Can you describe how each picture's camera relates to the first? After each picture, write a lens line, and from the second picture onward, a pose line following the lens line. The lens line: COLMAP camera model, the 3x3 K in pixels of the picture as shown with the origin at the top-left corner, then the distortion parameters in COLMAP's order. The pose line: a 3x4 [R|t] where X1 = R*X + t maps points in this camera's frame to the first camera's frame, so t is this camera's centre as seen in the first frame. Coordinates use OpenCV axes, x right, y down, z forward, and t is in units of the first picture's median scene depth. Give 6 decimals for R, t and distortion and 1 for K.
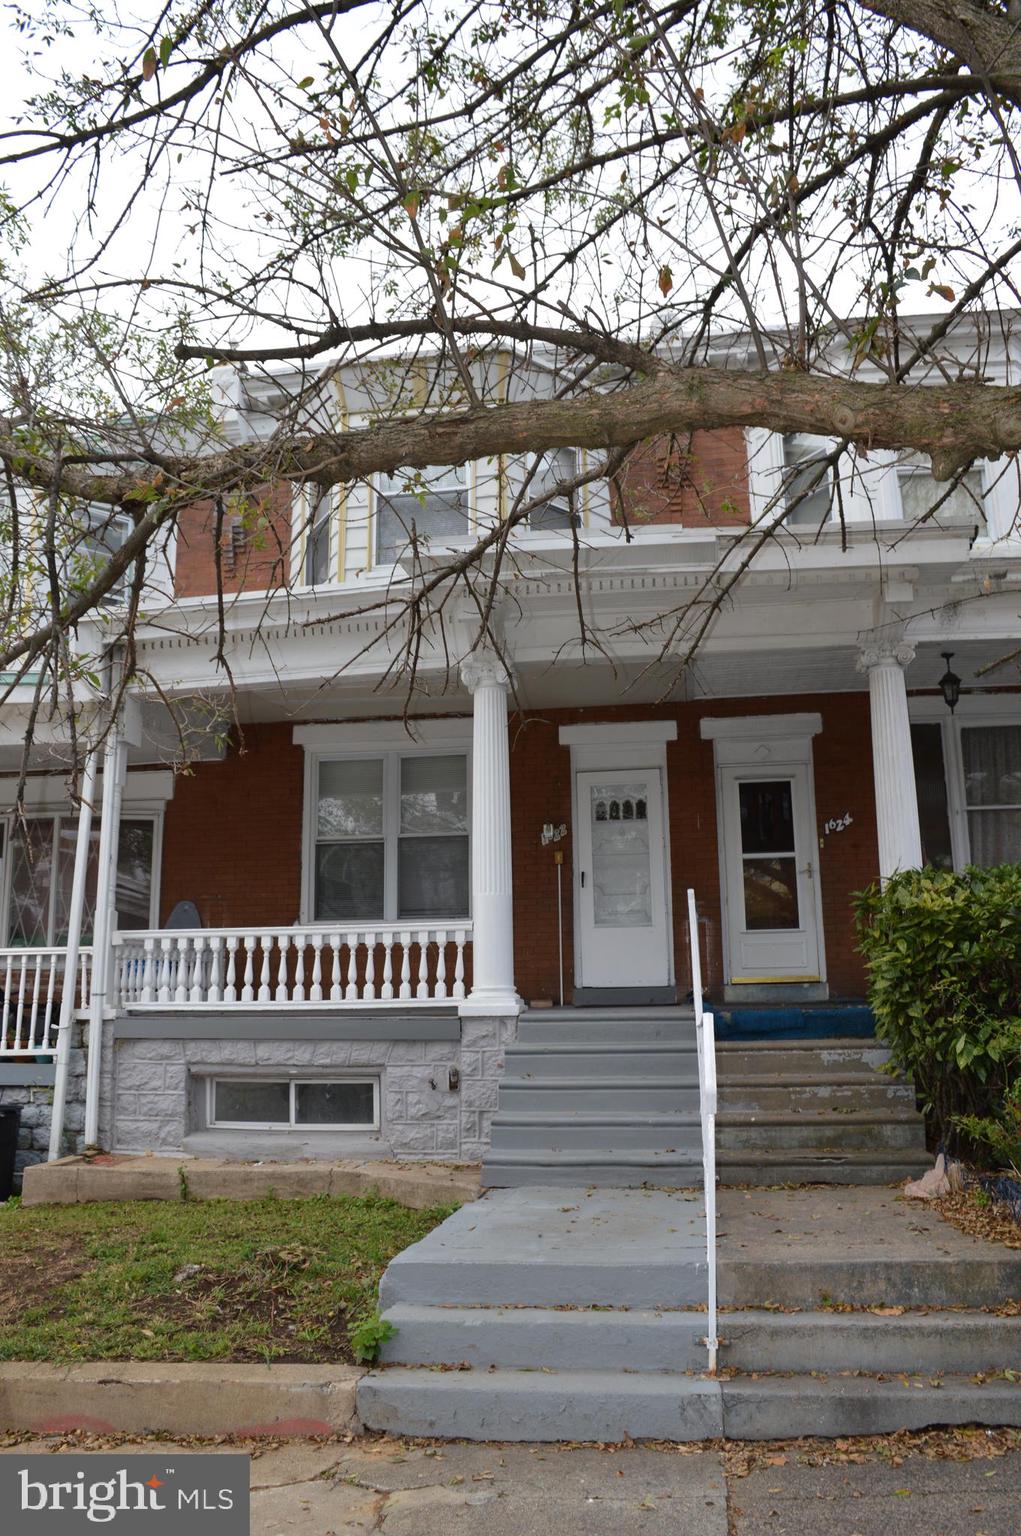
lens RADIAL K [[1219.6, 0, 512.7], [0, 1219.6, 777.5], [0, 0, 1]] dist [-0.092849, 0.020014]
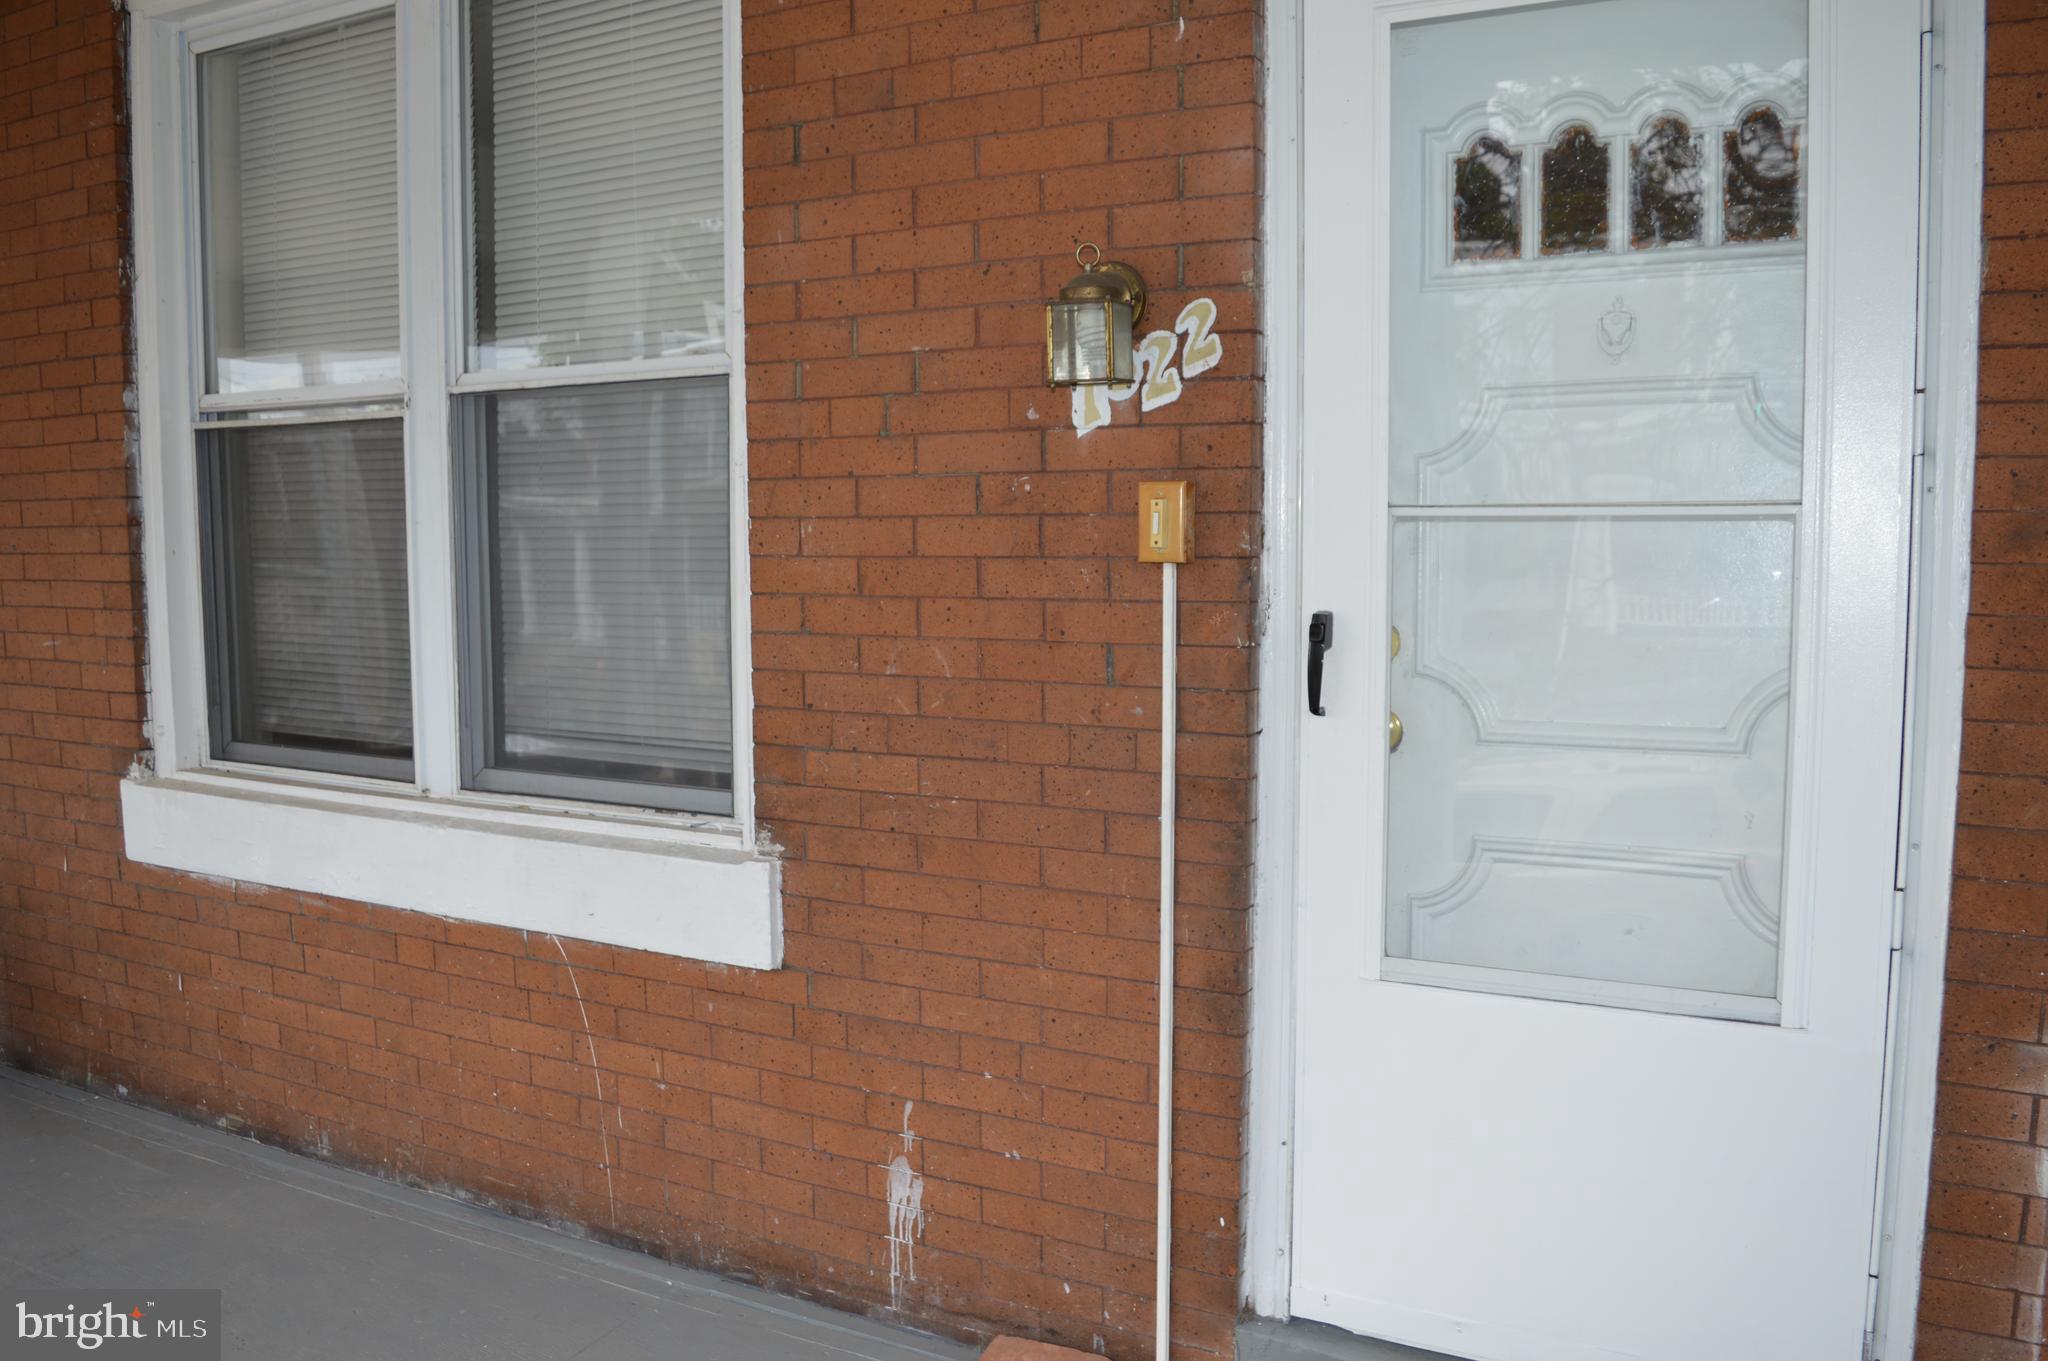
lens RADIAL K [[1626.2, 0, 1010.9], [0, 1626.2, 680.3], [0, 0, 1]] dist [-0.092849, 0.020014]
pose [[0.942382, 0.037768, -0.332400, 0.108275], [0.065126, 0.953886, 0.293020, 0.028554], [0.328138, -0.297785, 0.896465, 0.980485]]
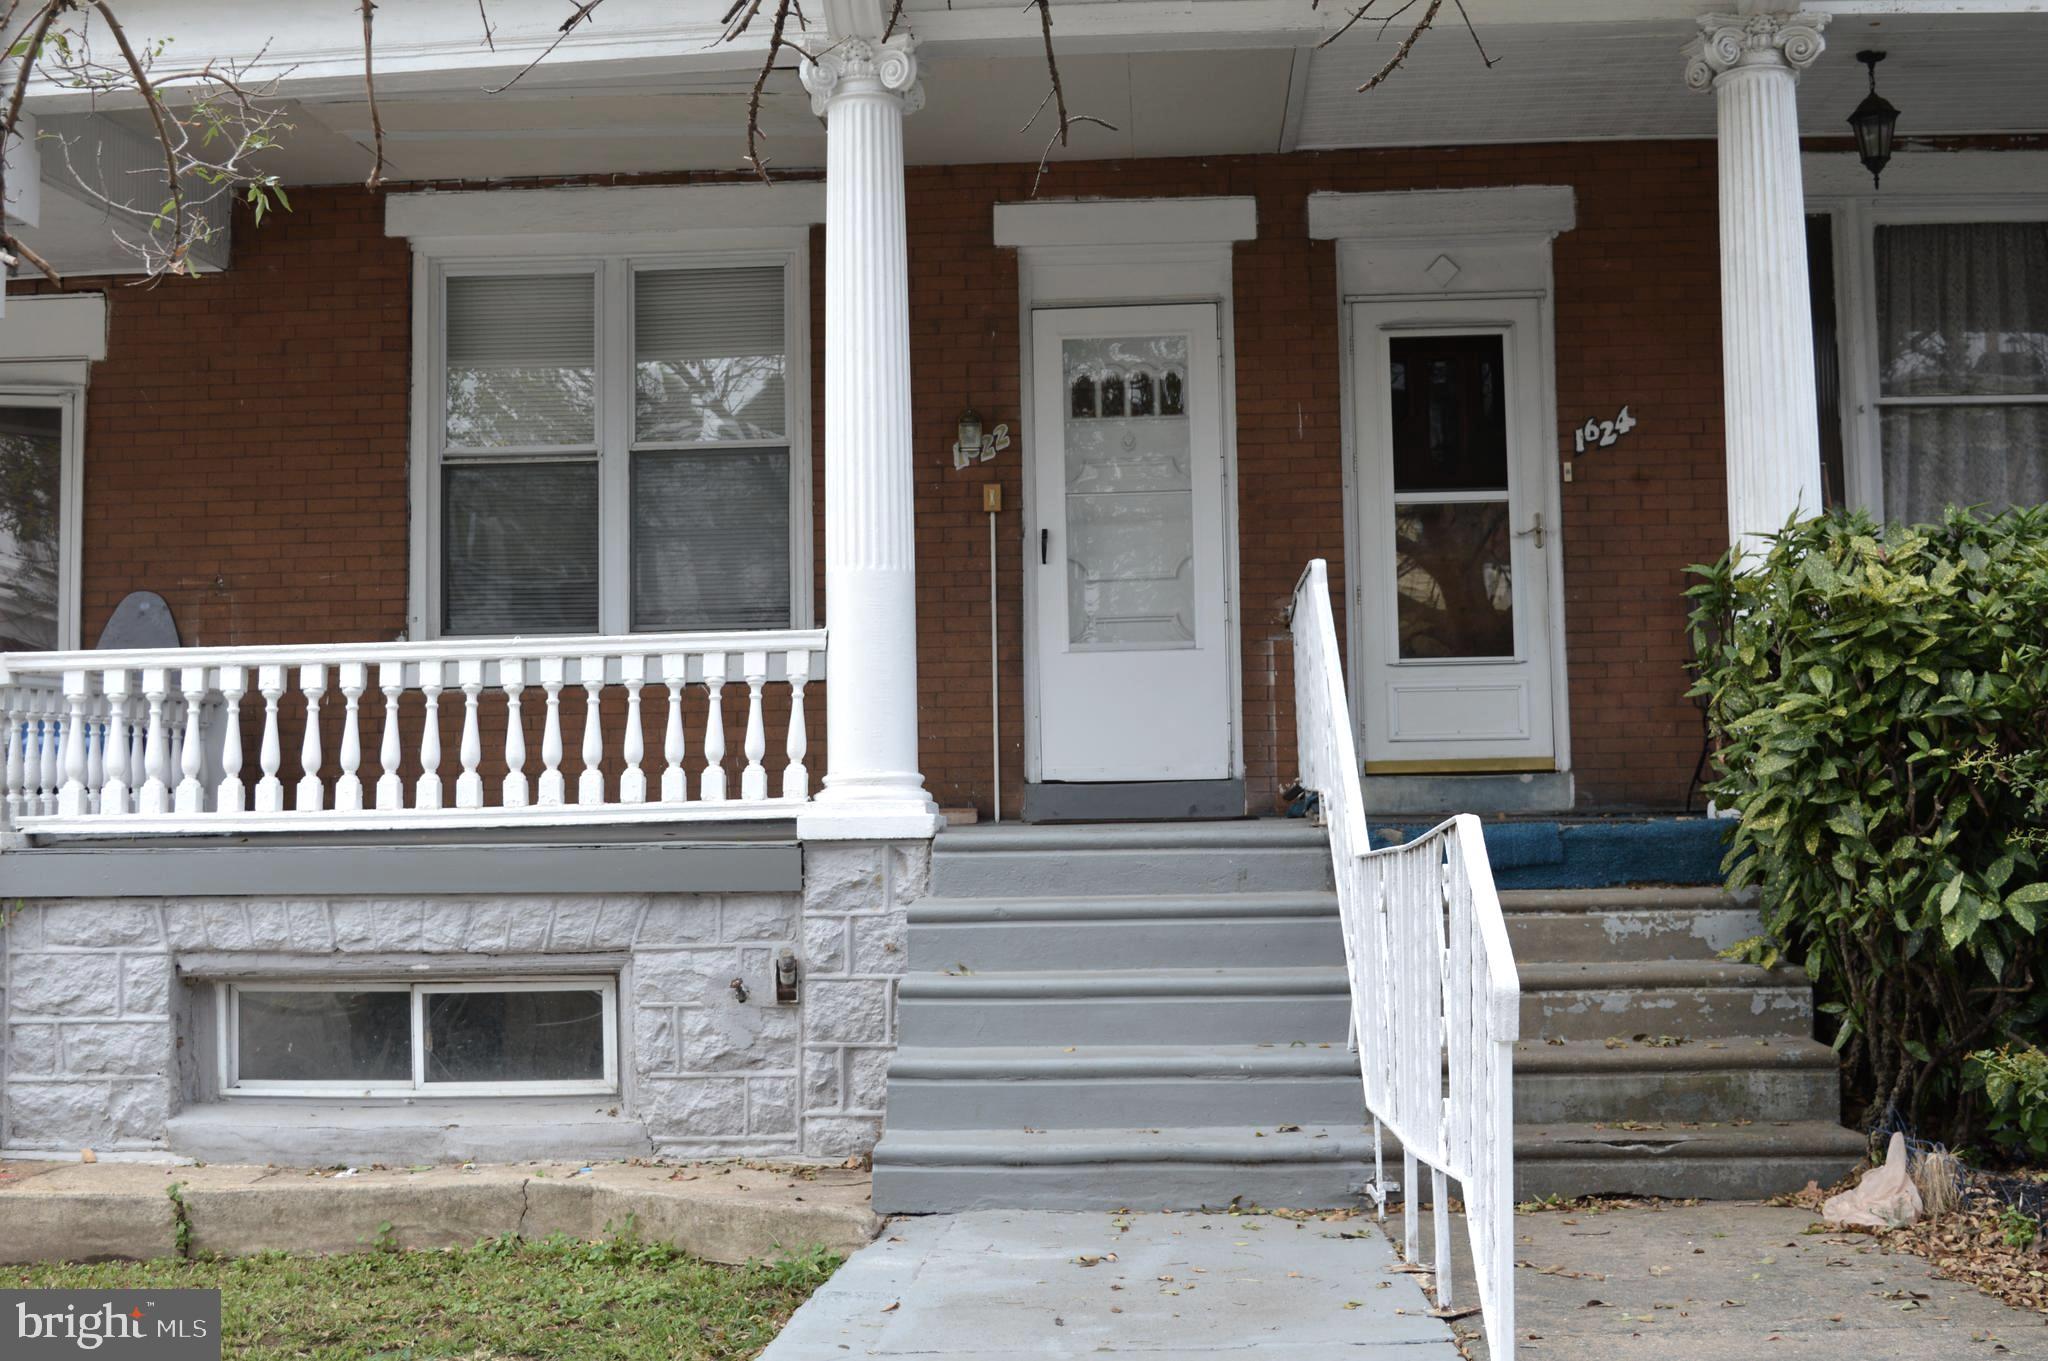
lens RADIAL K [[2547.8, 0, 1024.6], [0, 2547.8, 670.7], [0, 0, 1]] dist [-0.037783, 0.000000]
pose [[0.995319, 0.002987, 0.096595, -0.050479], [-0.014434, 0.992905, 0.118031, 0.021613], [-0.095557, -0.118872, 0.988301, 0.068650]]
